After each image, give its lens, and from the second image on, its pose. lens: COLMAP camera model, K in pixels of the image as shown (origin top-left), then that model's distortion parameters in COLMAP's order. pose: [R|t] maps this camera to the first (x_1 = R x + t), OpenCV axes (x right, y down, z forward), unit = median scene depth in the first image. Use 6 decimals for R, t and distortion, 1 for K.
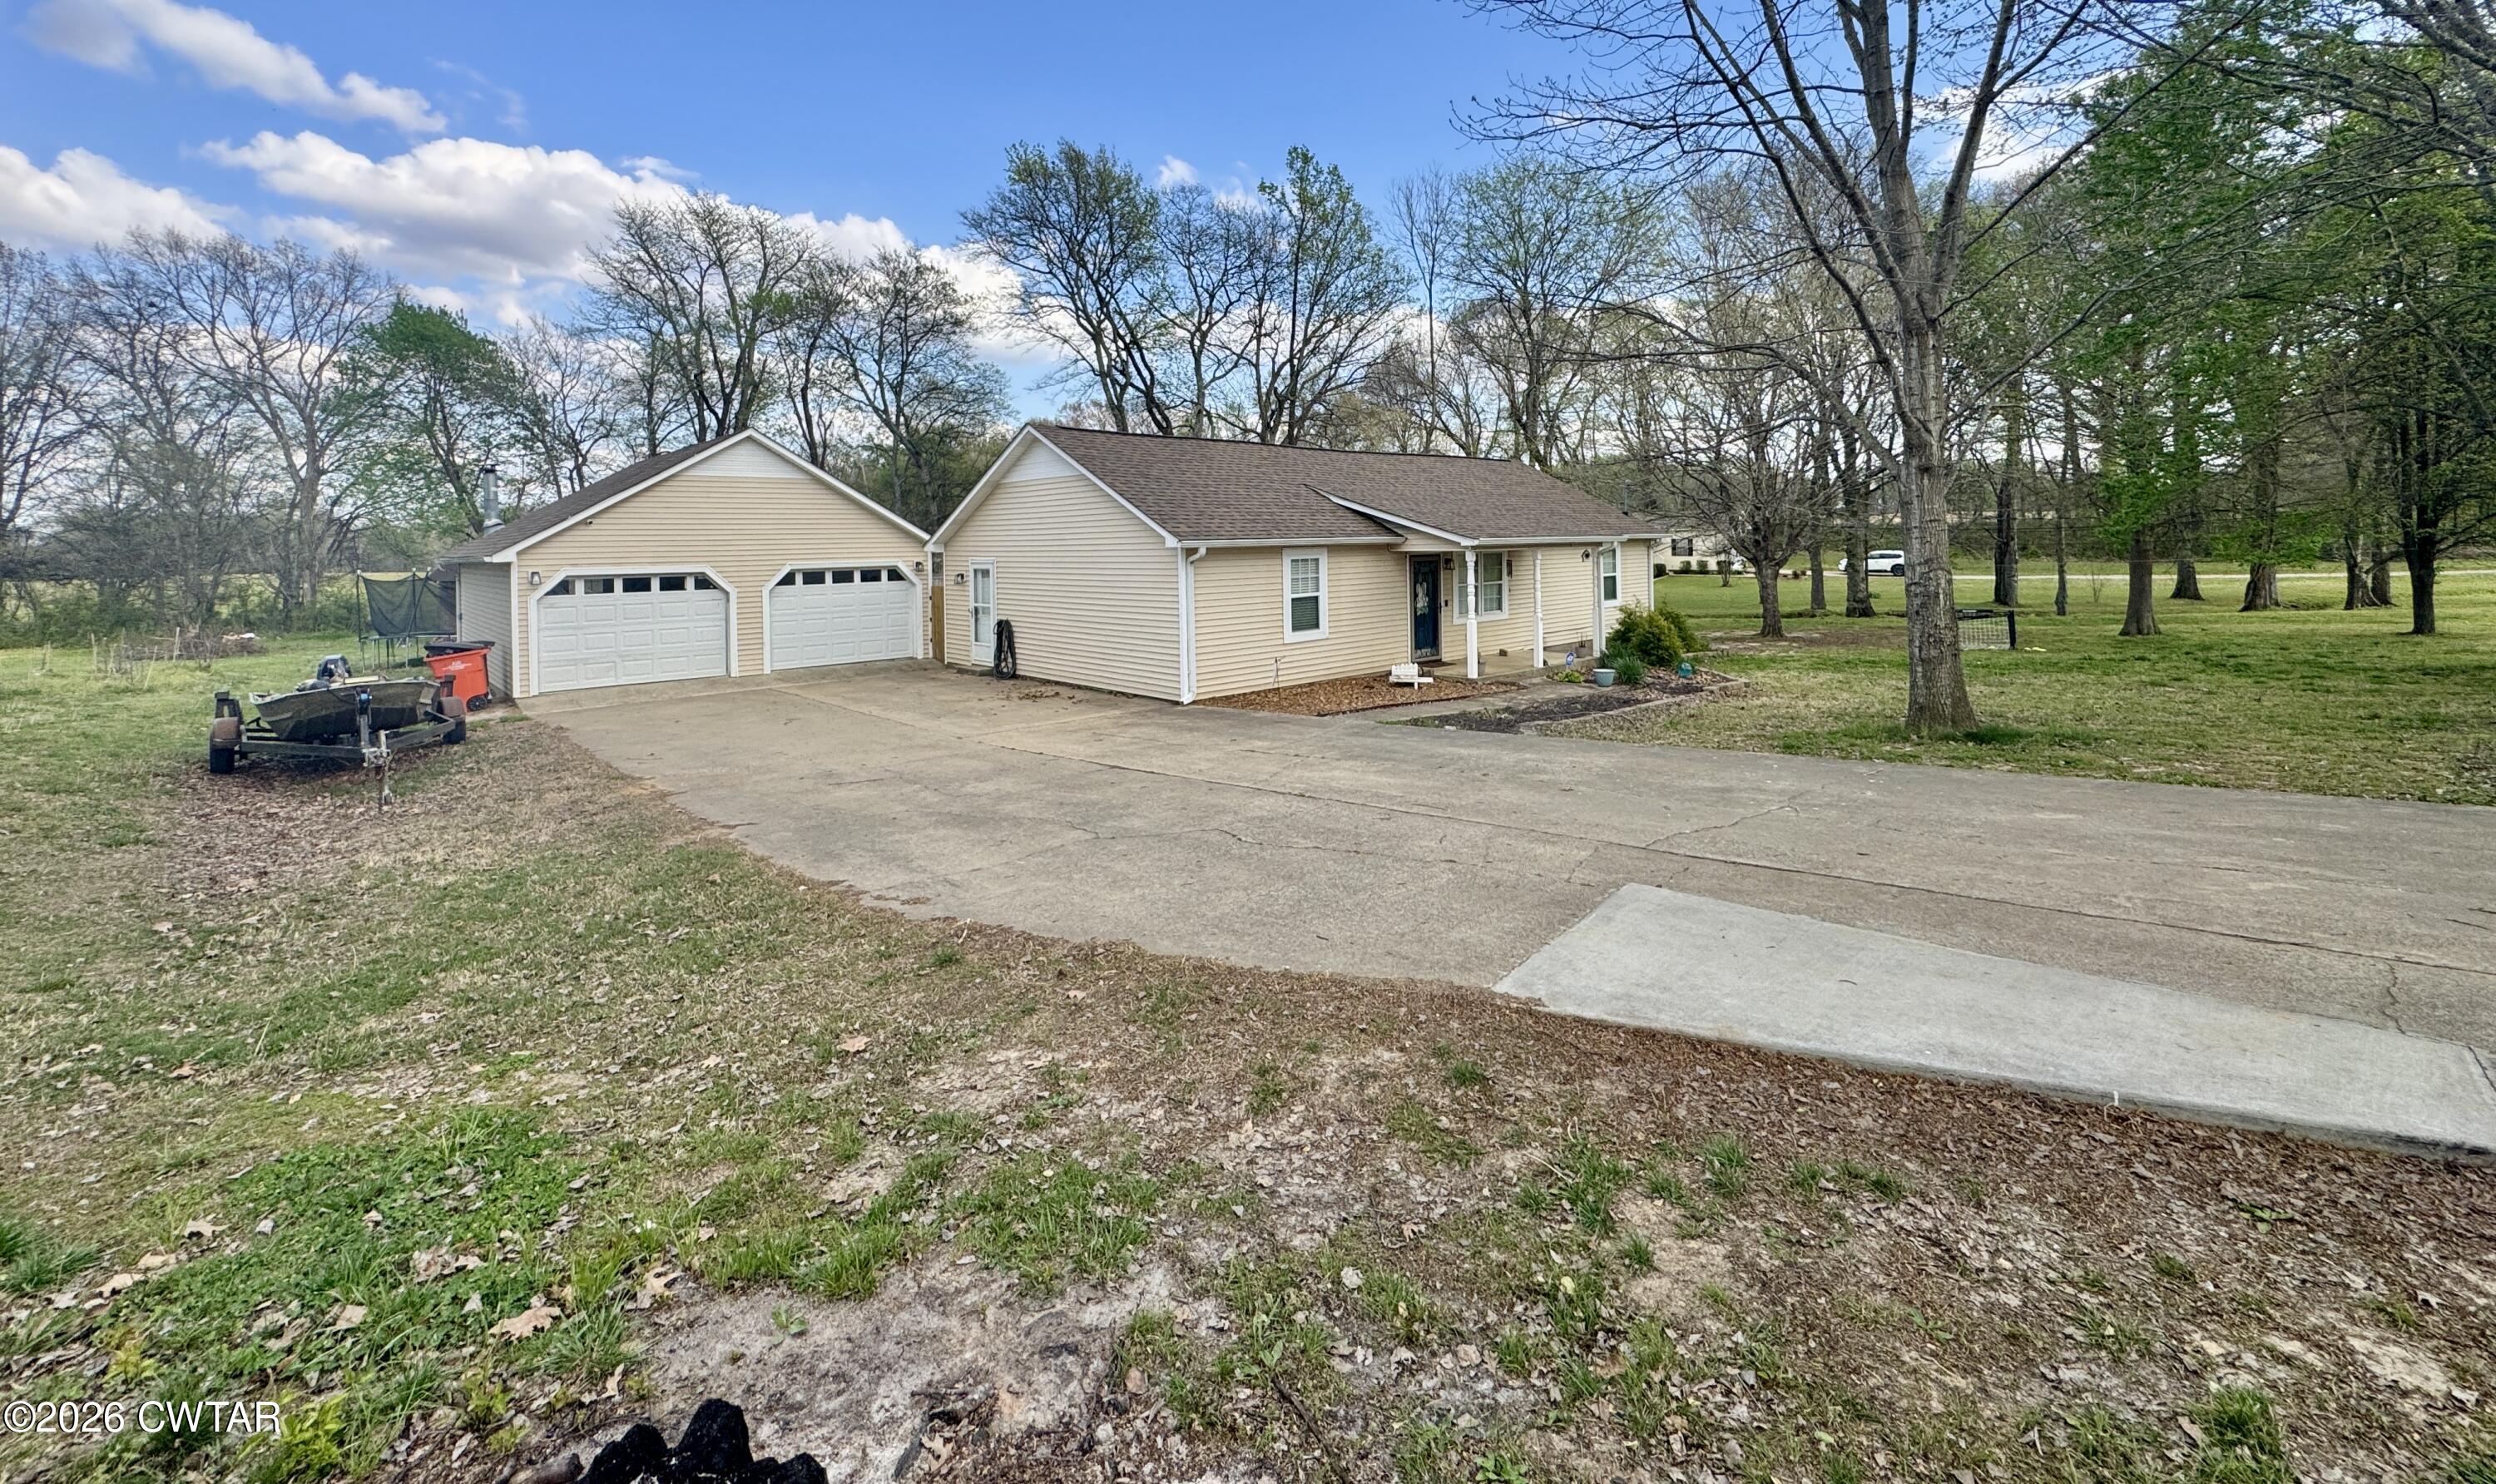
lens RADIAL K [[995.6, 0, 1253.2], [0, 995.6, 563.5], [0, 0, 1]] dist [-0.003084, 0.000803]
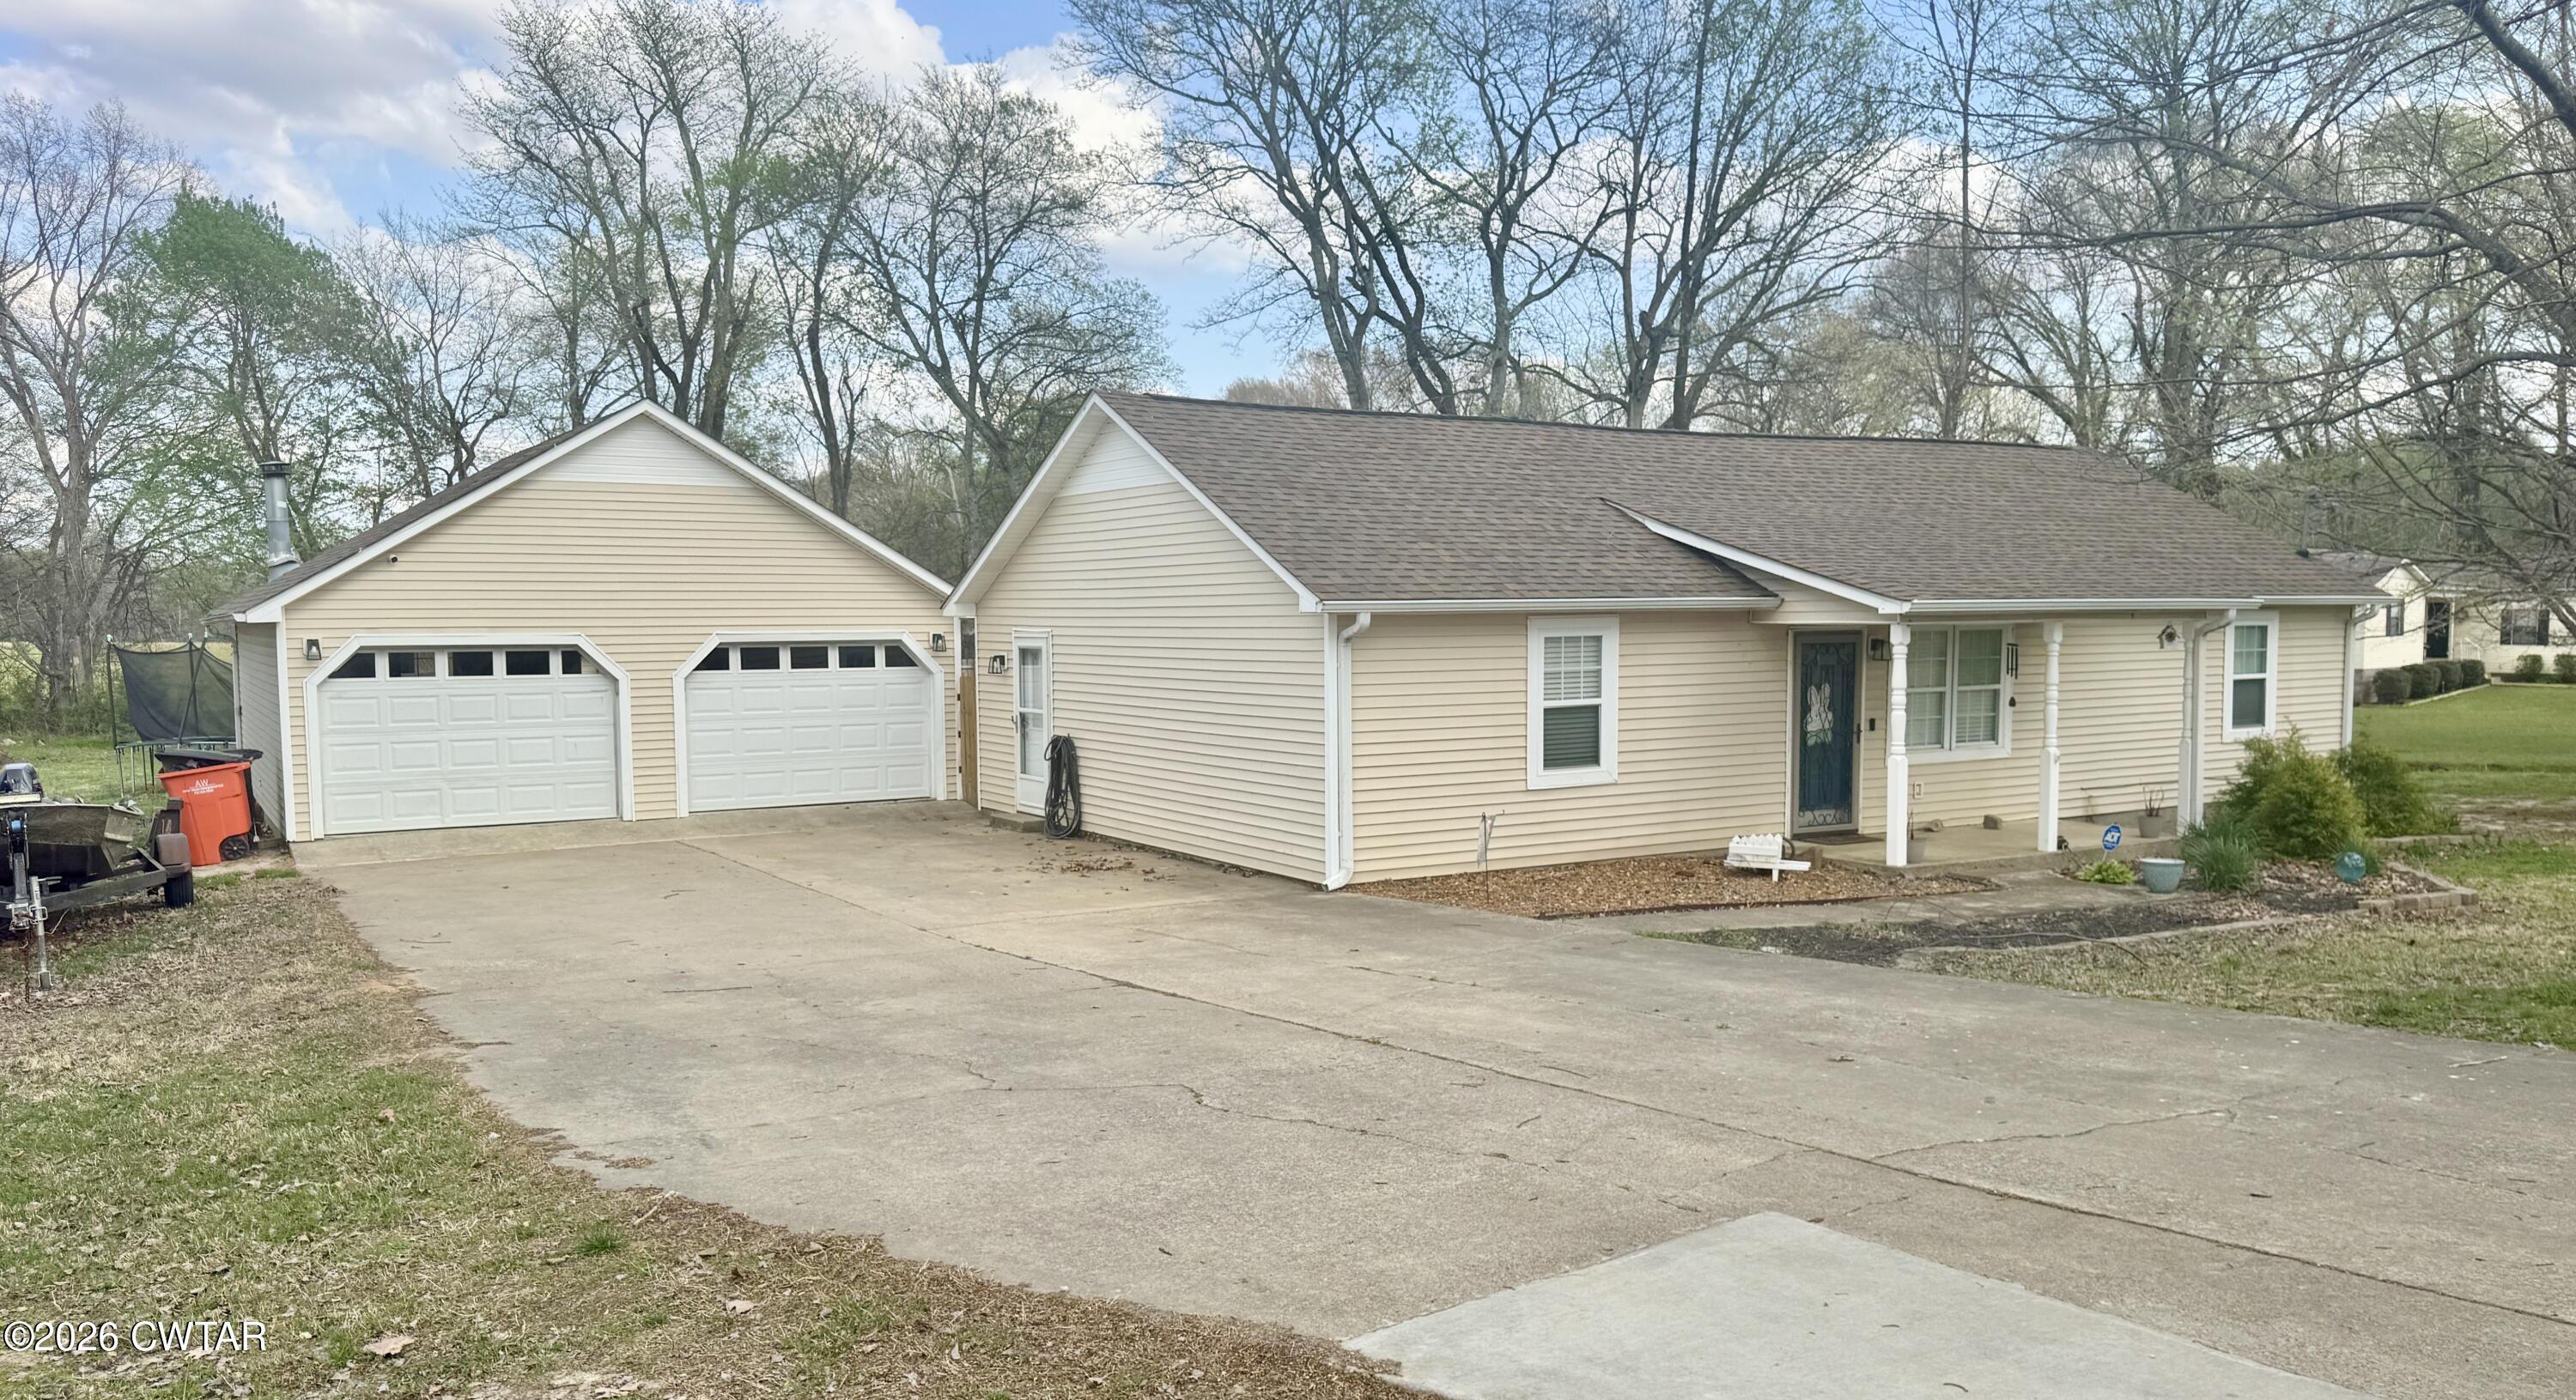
lens RADIAL K [[1834.1, 0, 1295.9], [0, 1834.1, 783.2], [0, 0, 1]] dist [0.051886, -0.053467]
pose [[0.981629, 0.028918, -0.188597, 0.080038], [-0.014934, 0.997060, 0.075155, 0.002264], [0.190216, -0.070958, 0.979175, -0.011410]]
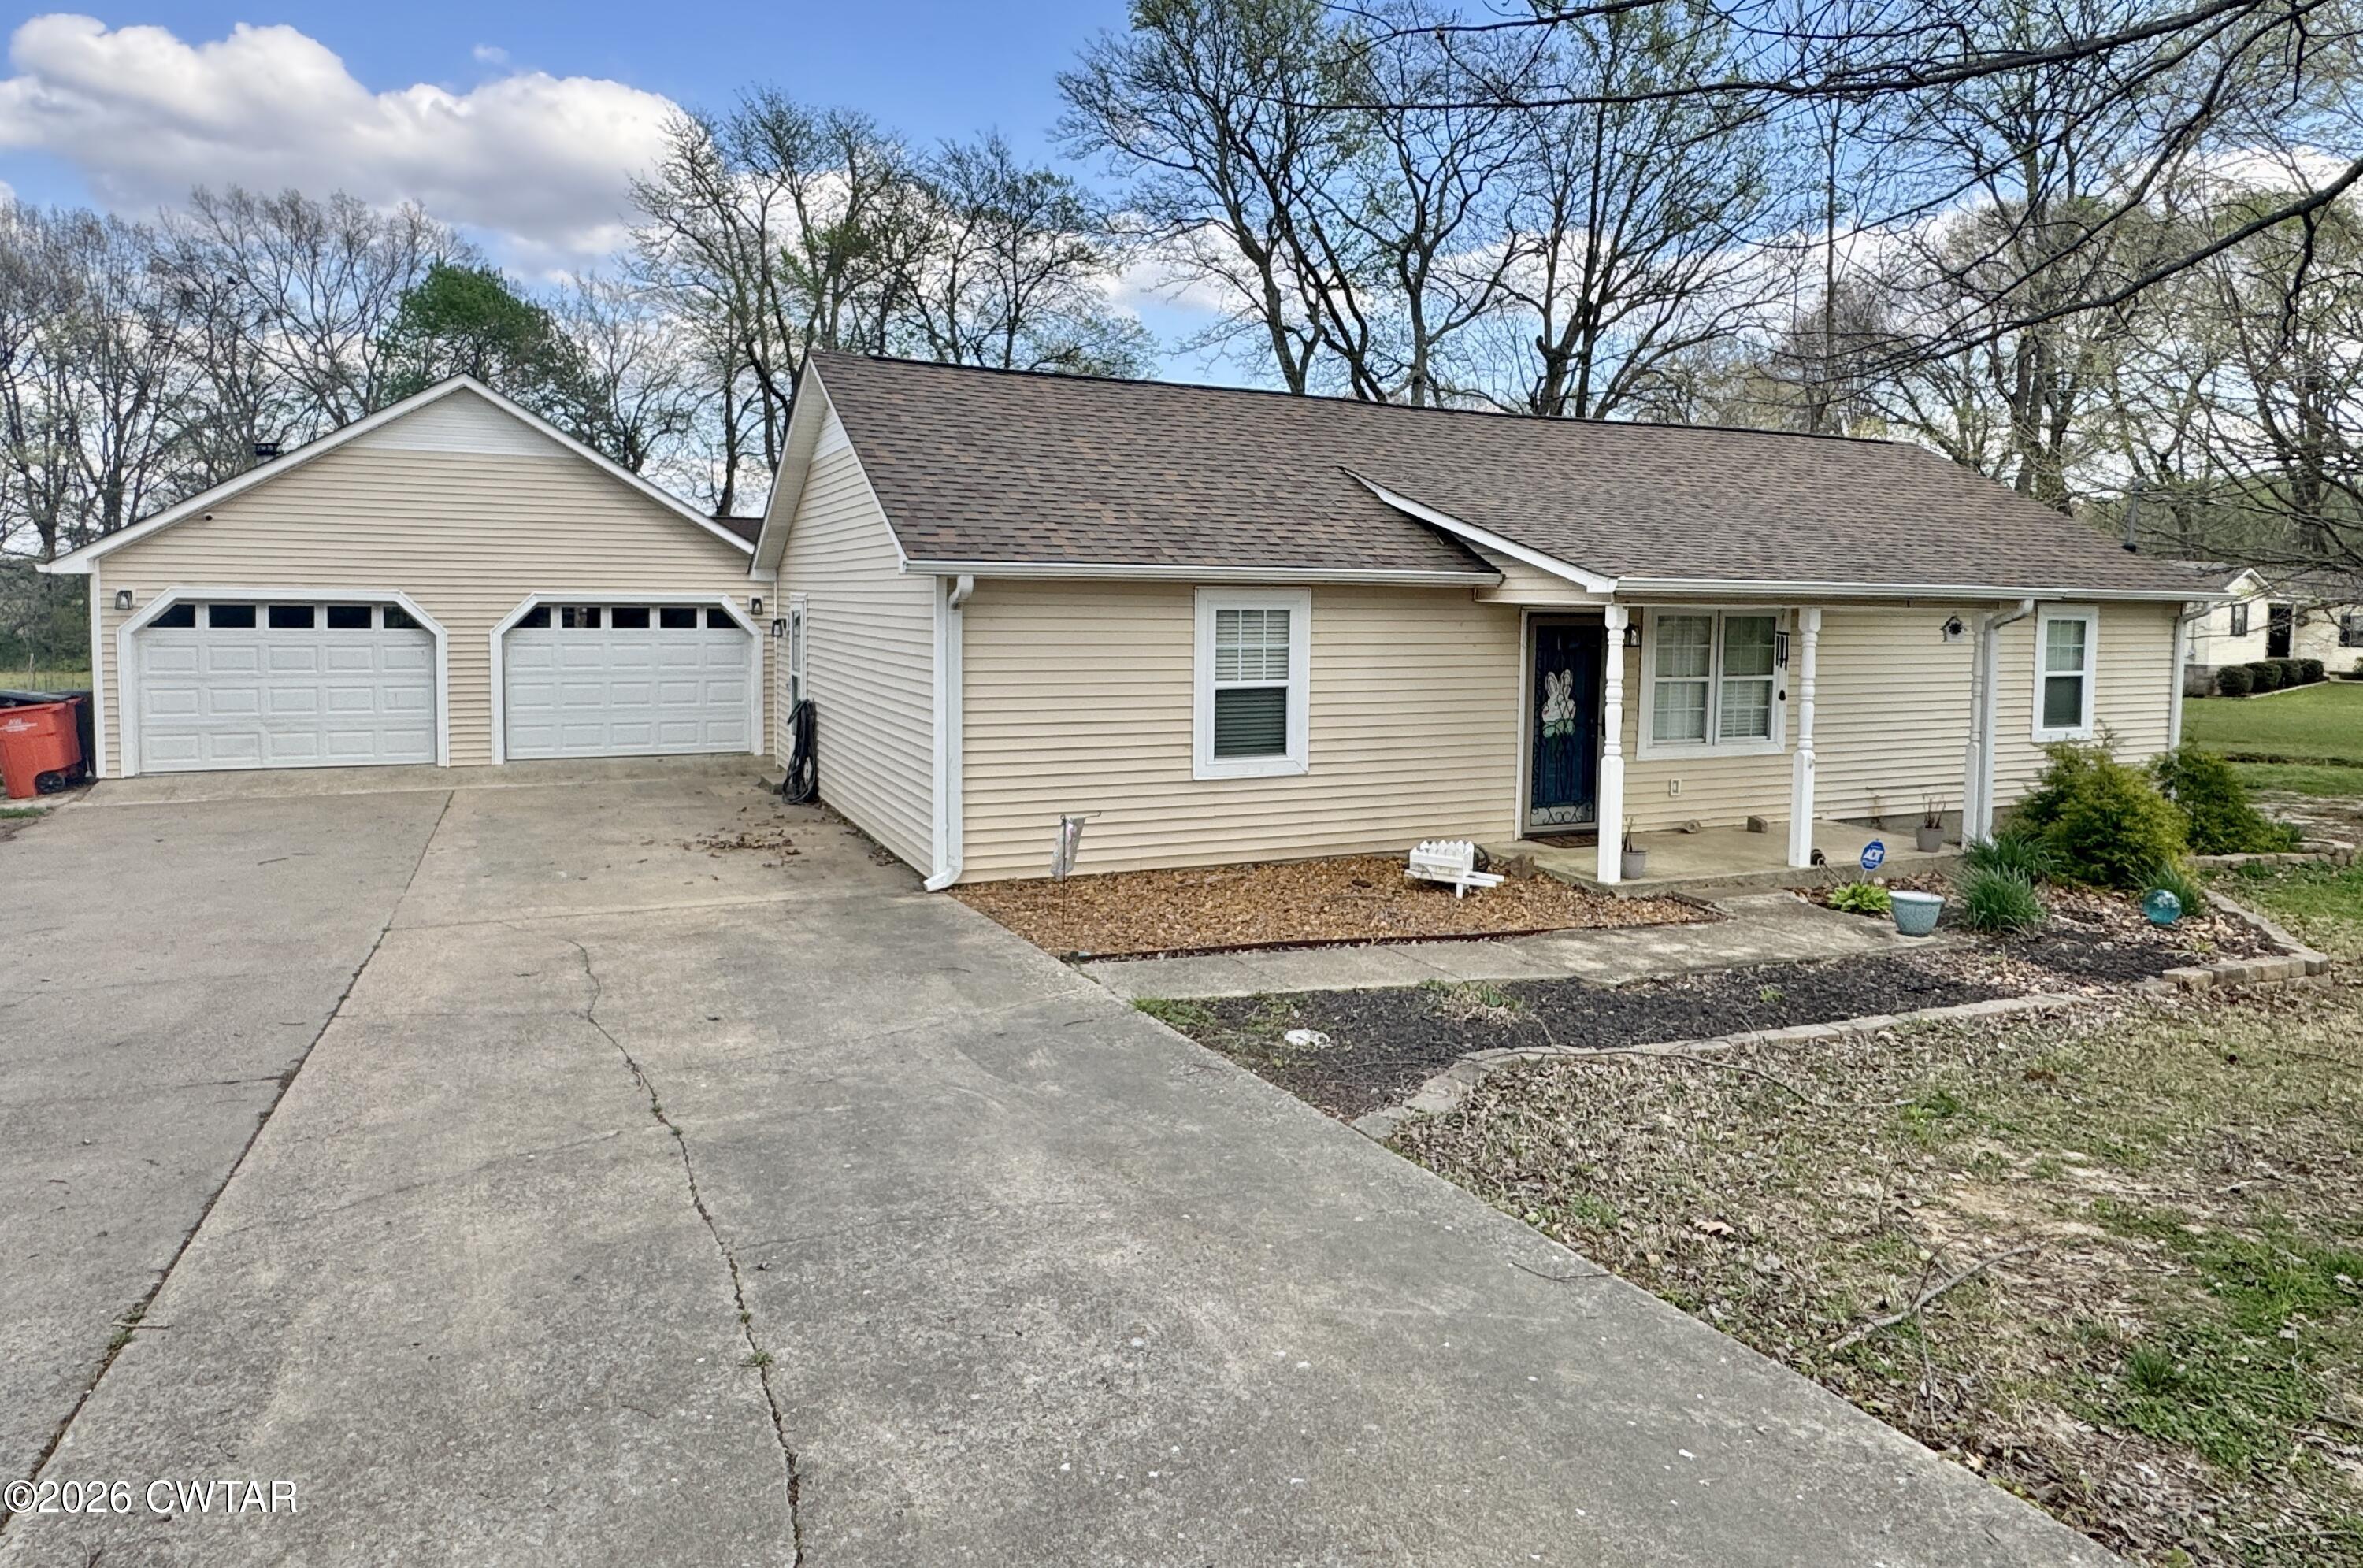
lens RADIAL K [[1377.0, 0, 1179.0], [0, 1377.0, 718.3], [0, 0, 1]] dist [-0.004321, 0.005494]
pose [[0.949774, 0.058285, -0.307461, 0.196285], [-0.037279, 0.996579, 0.073761, -0.000221], [0.310708, -0.058595, 0.948698, 0.298206]]
